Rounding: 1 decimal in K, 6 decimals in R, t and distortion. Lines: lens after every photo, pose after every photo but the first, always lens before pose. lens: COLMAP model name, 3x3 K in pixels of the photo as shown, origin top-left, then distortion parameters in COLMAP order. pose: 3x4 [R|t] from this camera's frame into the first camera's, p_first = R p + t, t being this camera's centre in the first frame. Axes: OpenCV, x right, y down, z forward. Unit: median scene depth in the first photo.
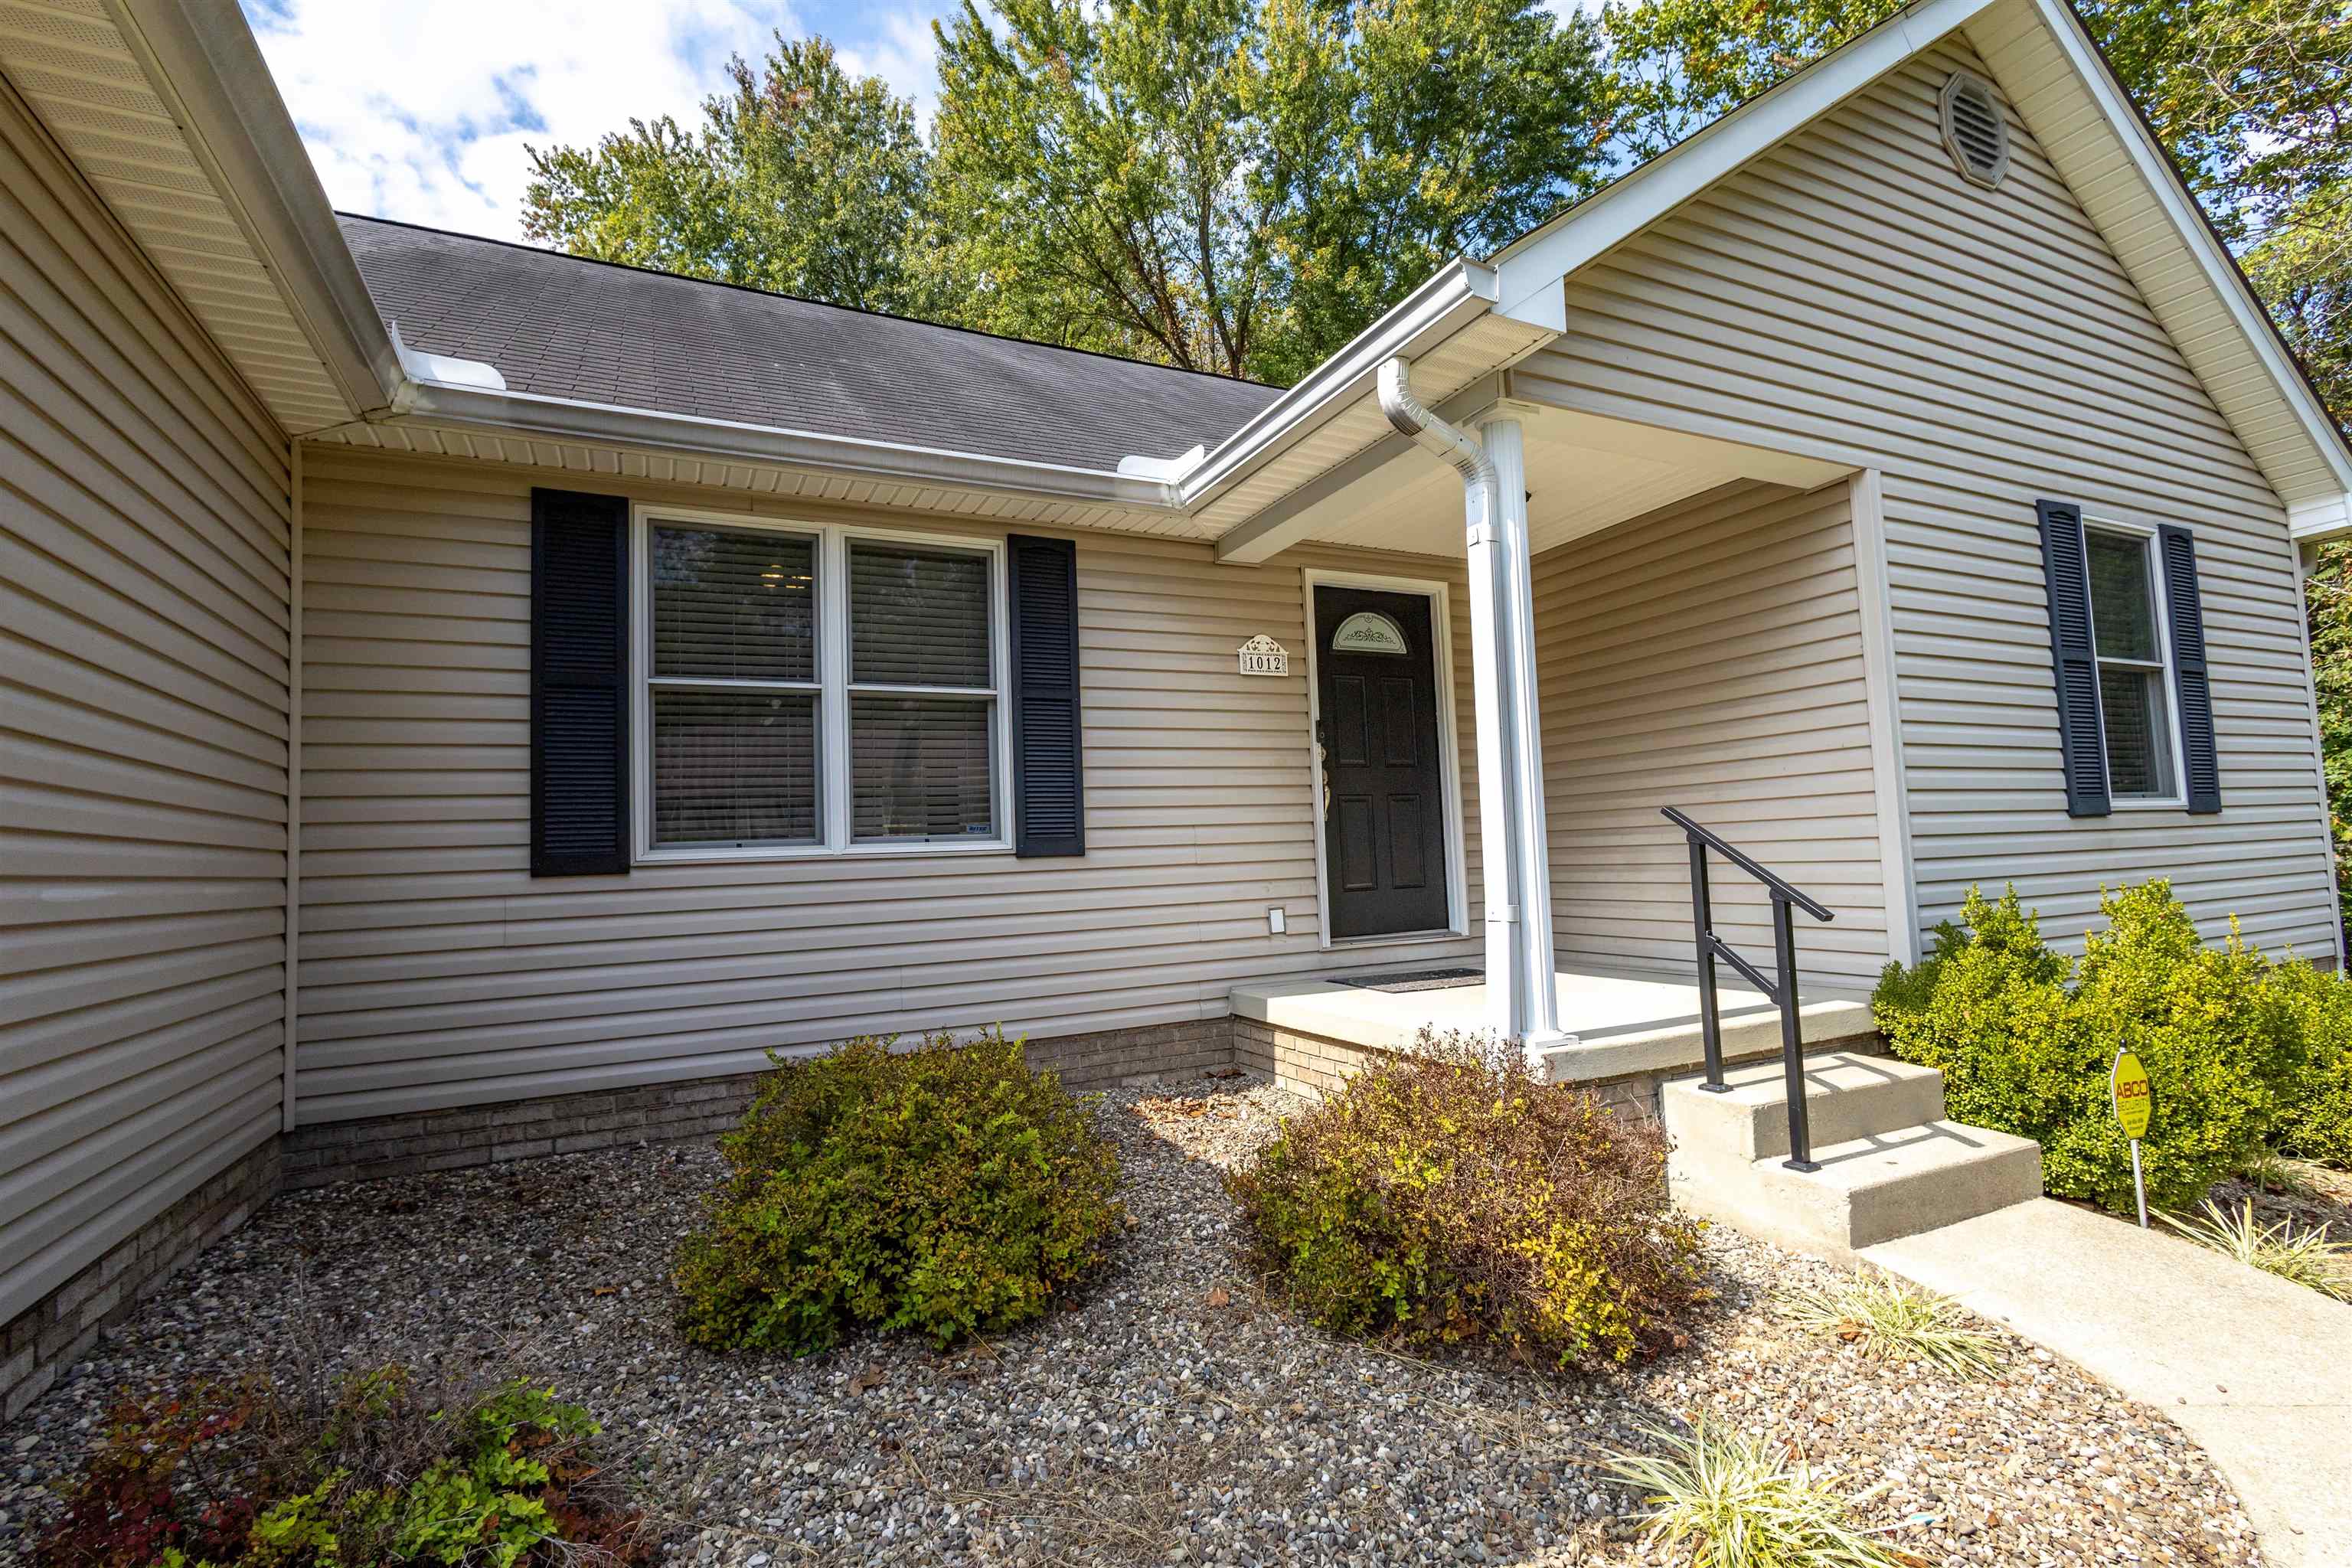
lens RADIAL K [[1073.4, 0, 1172.2], [0, 1073.4, 790.0], [0, 0, 1]] dist [0.004248, -0.000041]
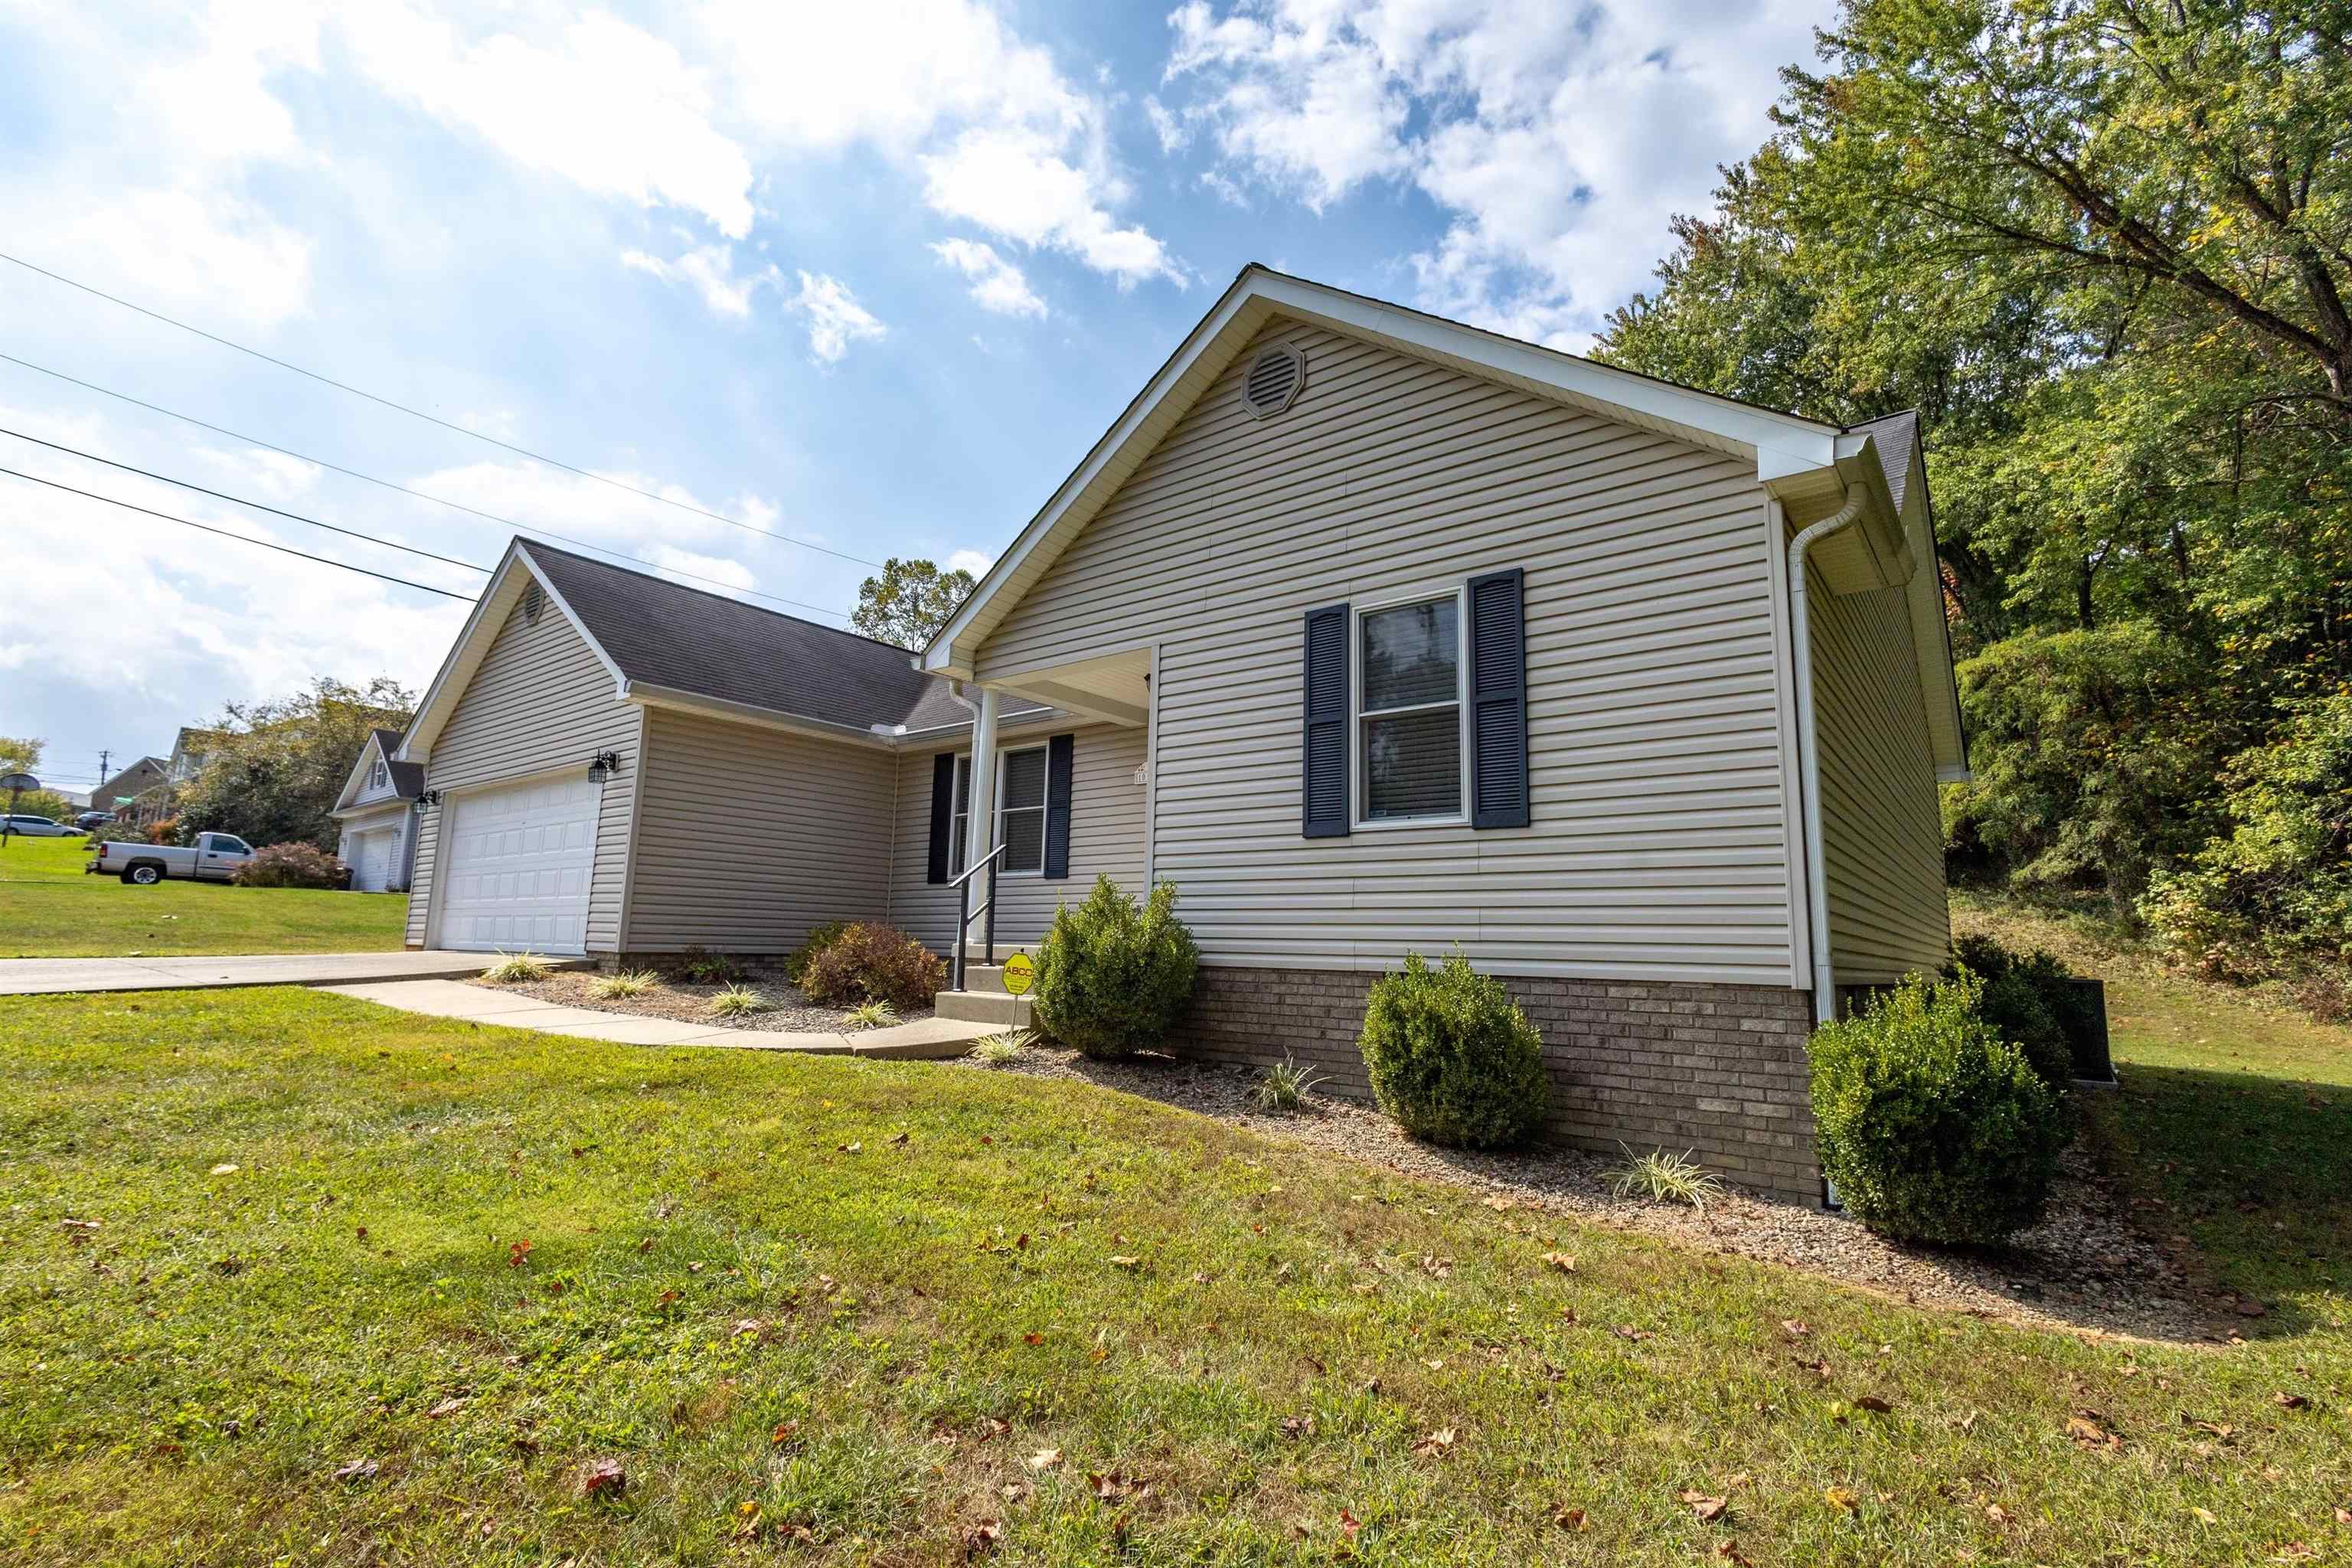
lens RADIAL K [[1152.8, 0, 1164.7], [0, 1152.8, 787.9], [0, 0, 1]] dist [0.038340, 0.000026]
pose [[0.411410, -0.091415, -0.906855, 2.131005], [0.014436, 0.995486, -0.093800, 0.097432], [0.911336, 0.025499, 0.410872, 0.230964]]
